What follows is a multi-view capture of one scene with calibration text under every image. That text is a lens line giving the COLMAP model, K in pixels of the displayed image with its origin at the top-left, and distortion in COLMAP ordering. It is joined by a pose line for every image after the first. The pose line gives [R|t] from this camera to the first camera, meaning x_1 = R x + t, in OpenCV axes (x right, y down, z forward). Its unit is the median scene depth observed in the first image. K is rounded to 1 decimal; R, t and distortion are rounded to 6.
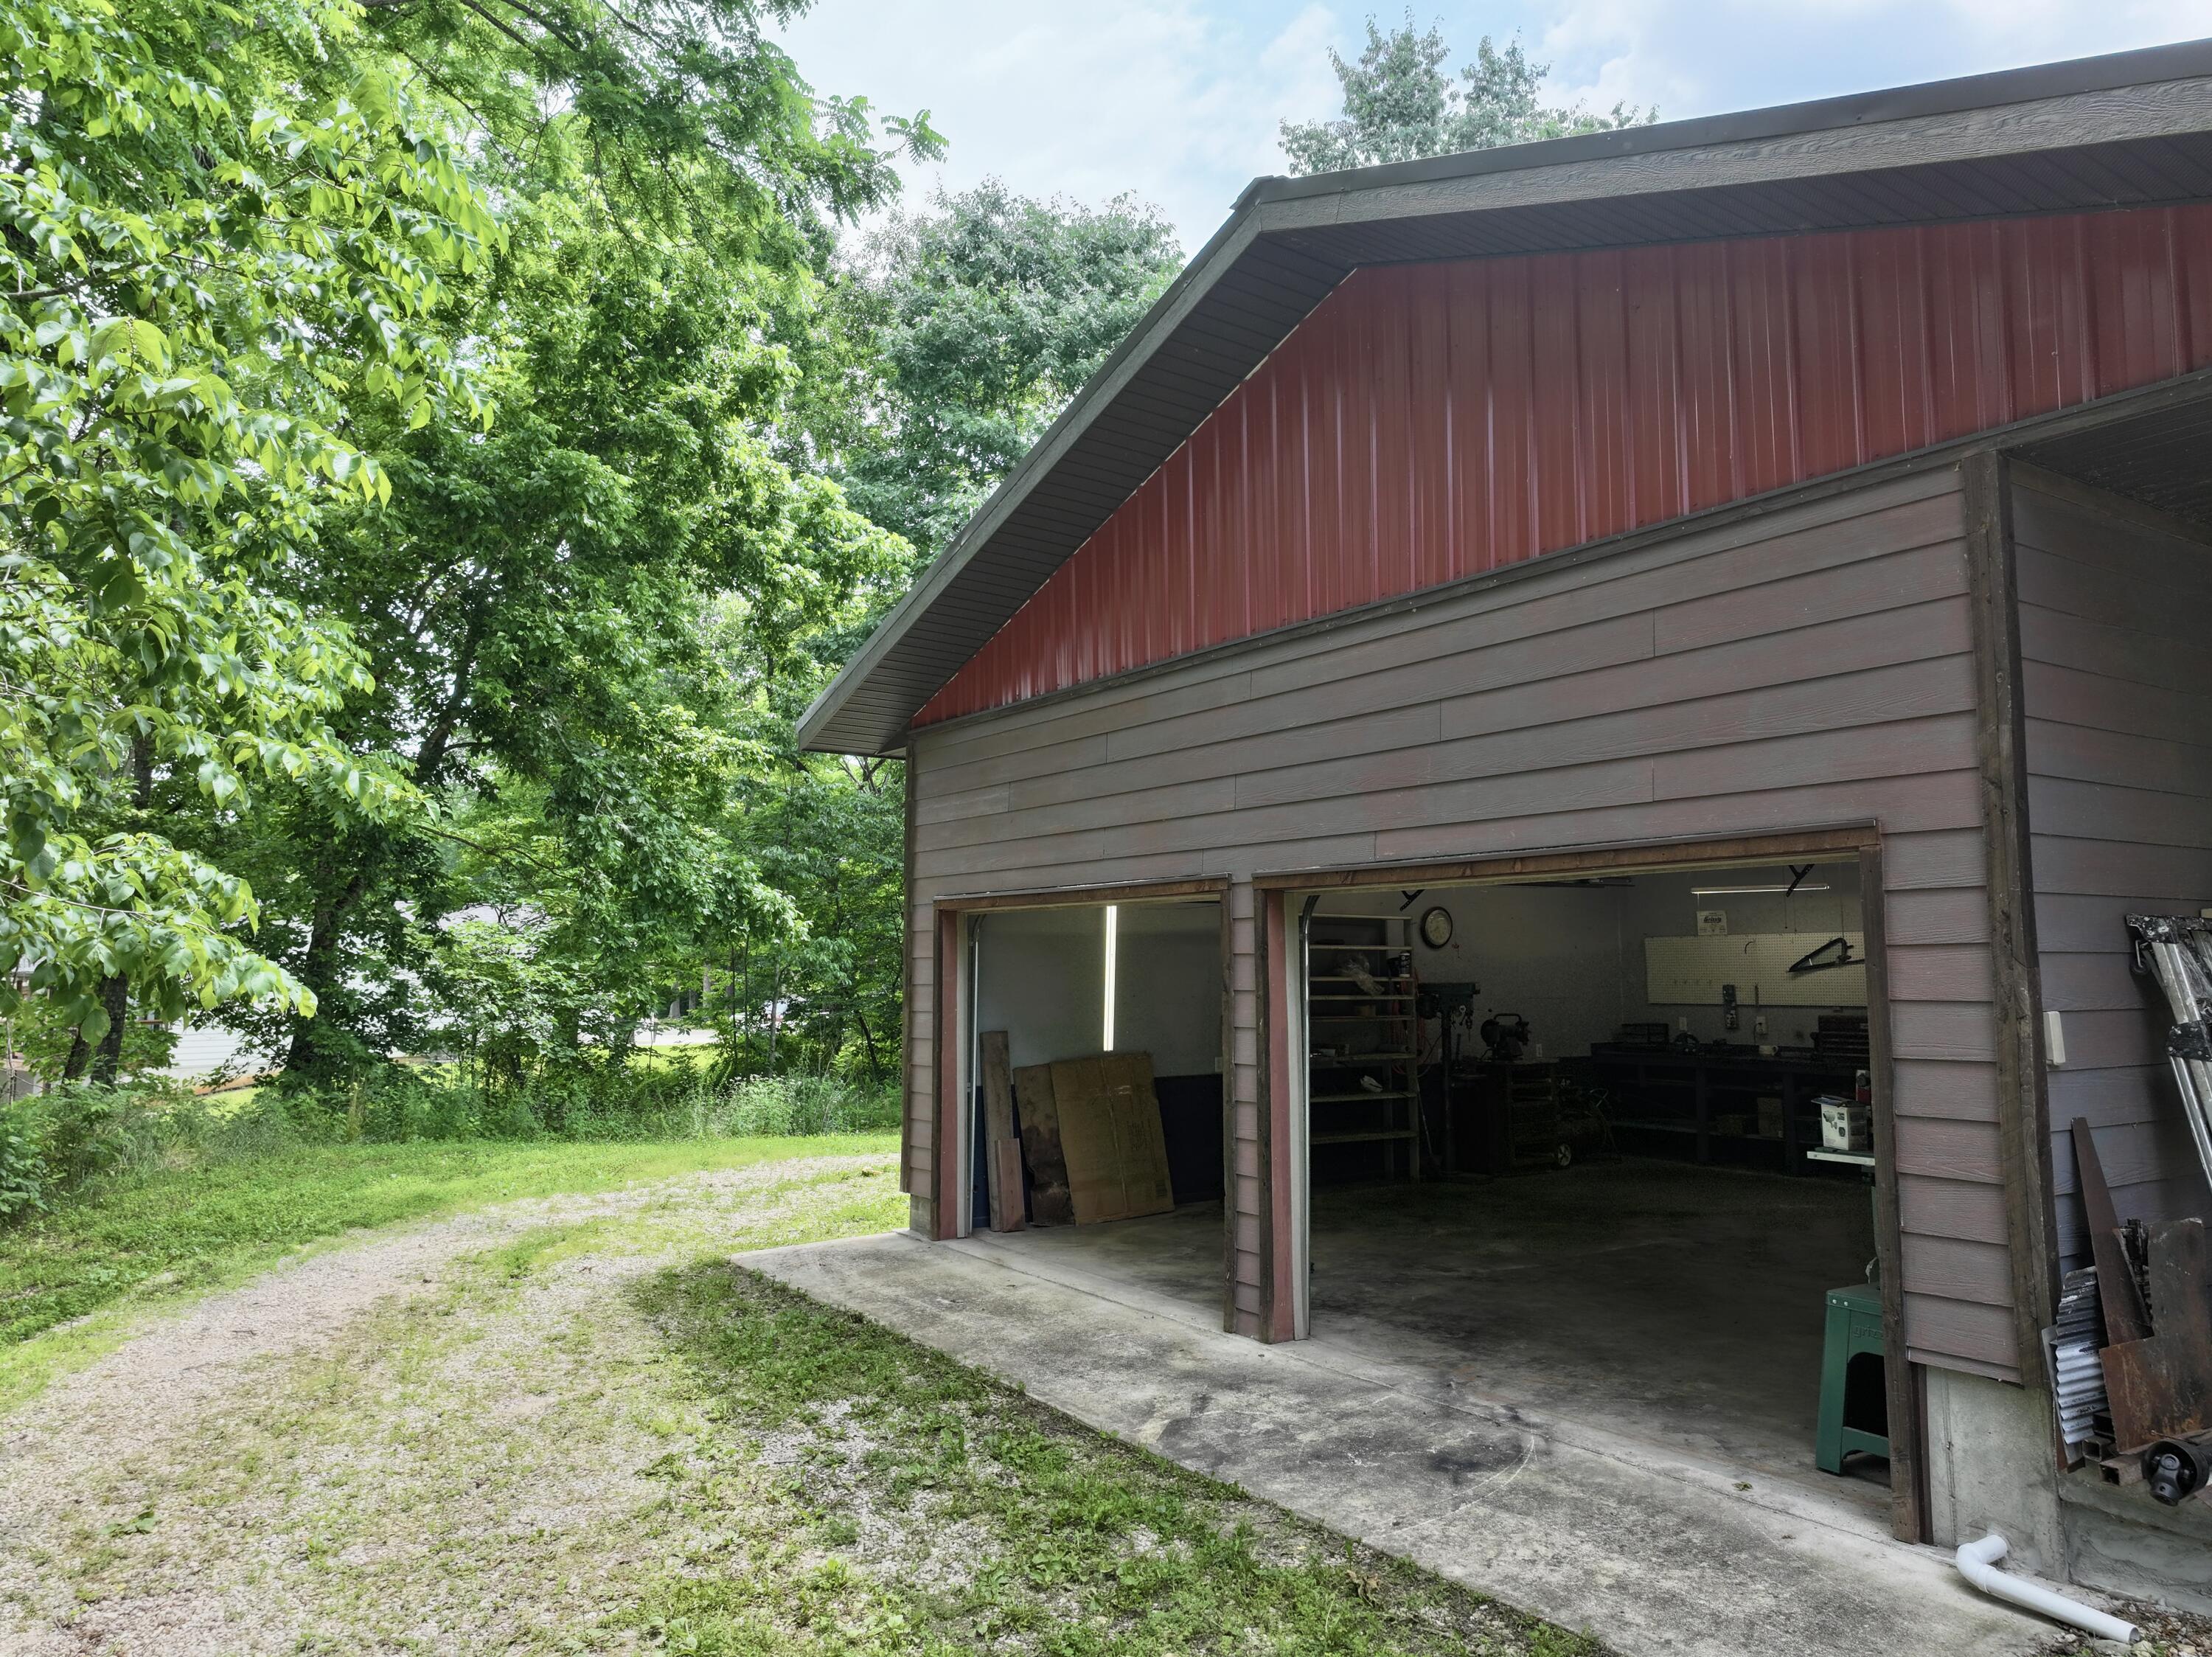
lens RADIAL K [[1542.4, 0, 1115.2], [0, 1542.4, 824.4], [0, 0, 1]] dist [0.001490, 0.006610]
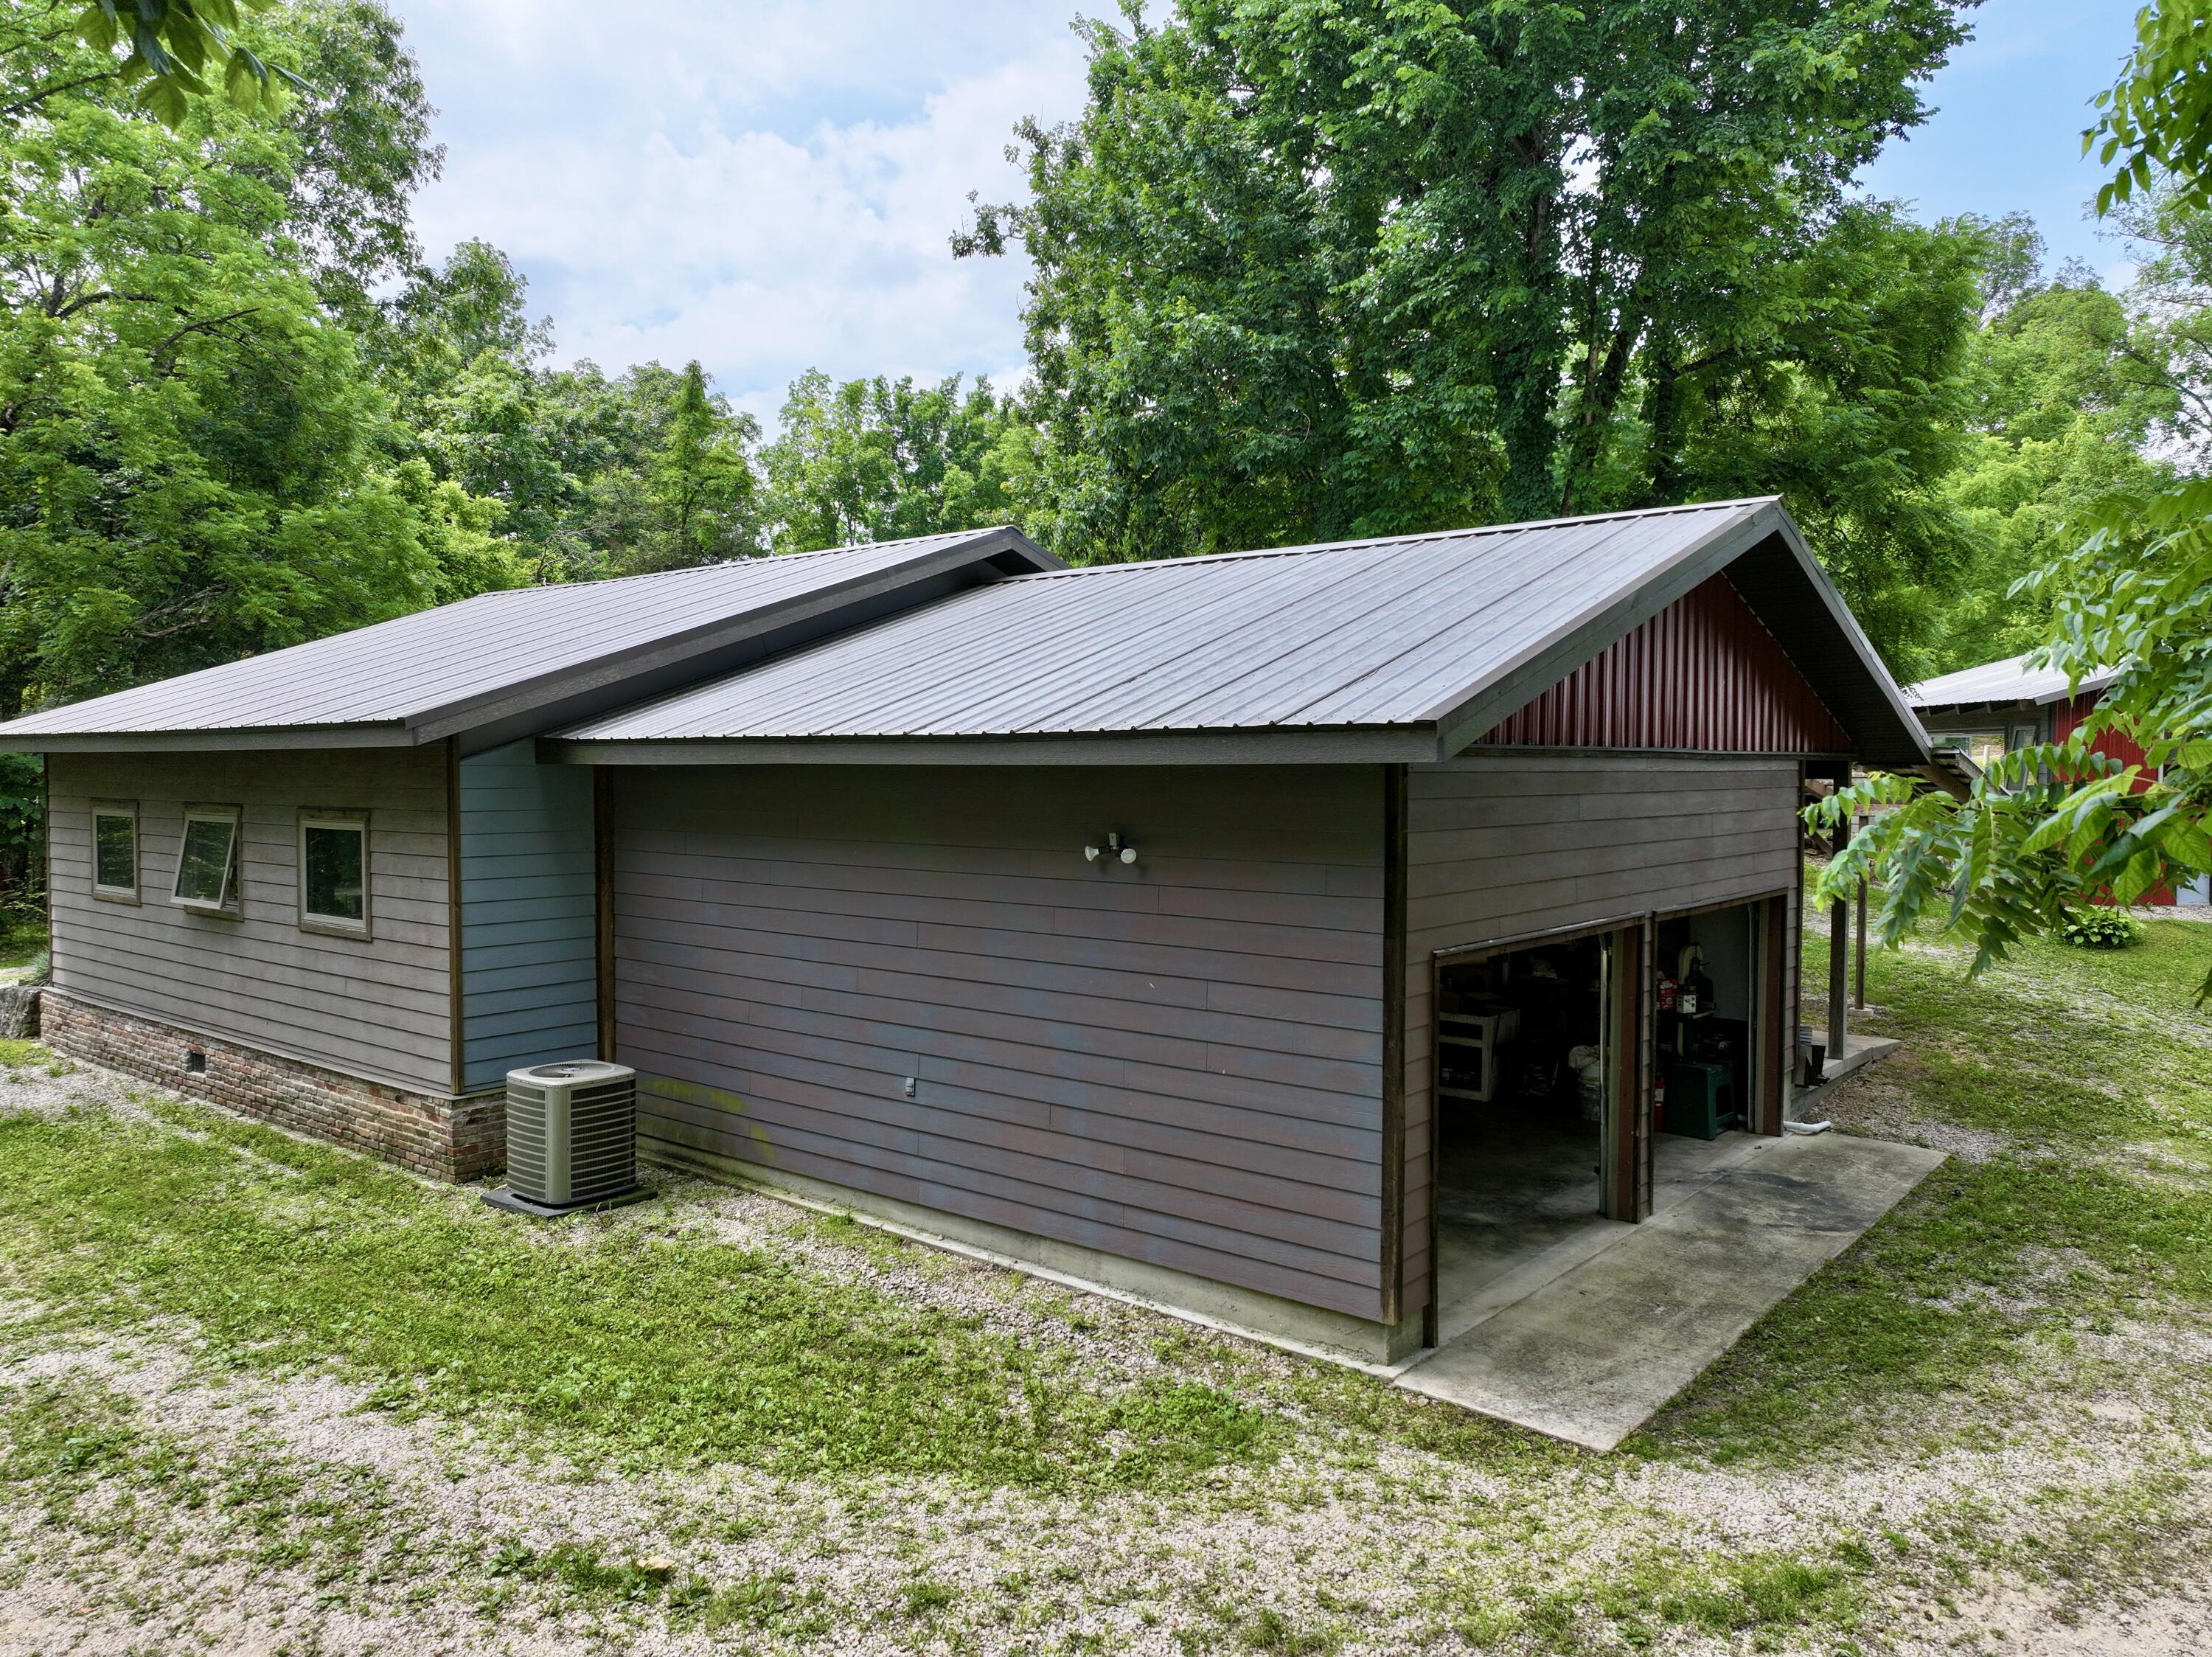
lens RADIAL K [[1542.4, 0, 1115.2], [0, 1542.4, 824.4], [0, 0, 1]] dist [0.001490, 0.006610]
pose [[-0.289956, -0.035069, 0.956397, -1.455204], [-0.092066, 0.995716, 0.008599, -0.019326], [-0.952601, -0.085558, -0.291943, 2.402451]]
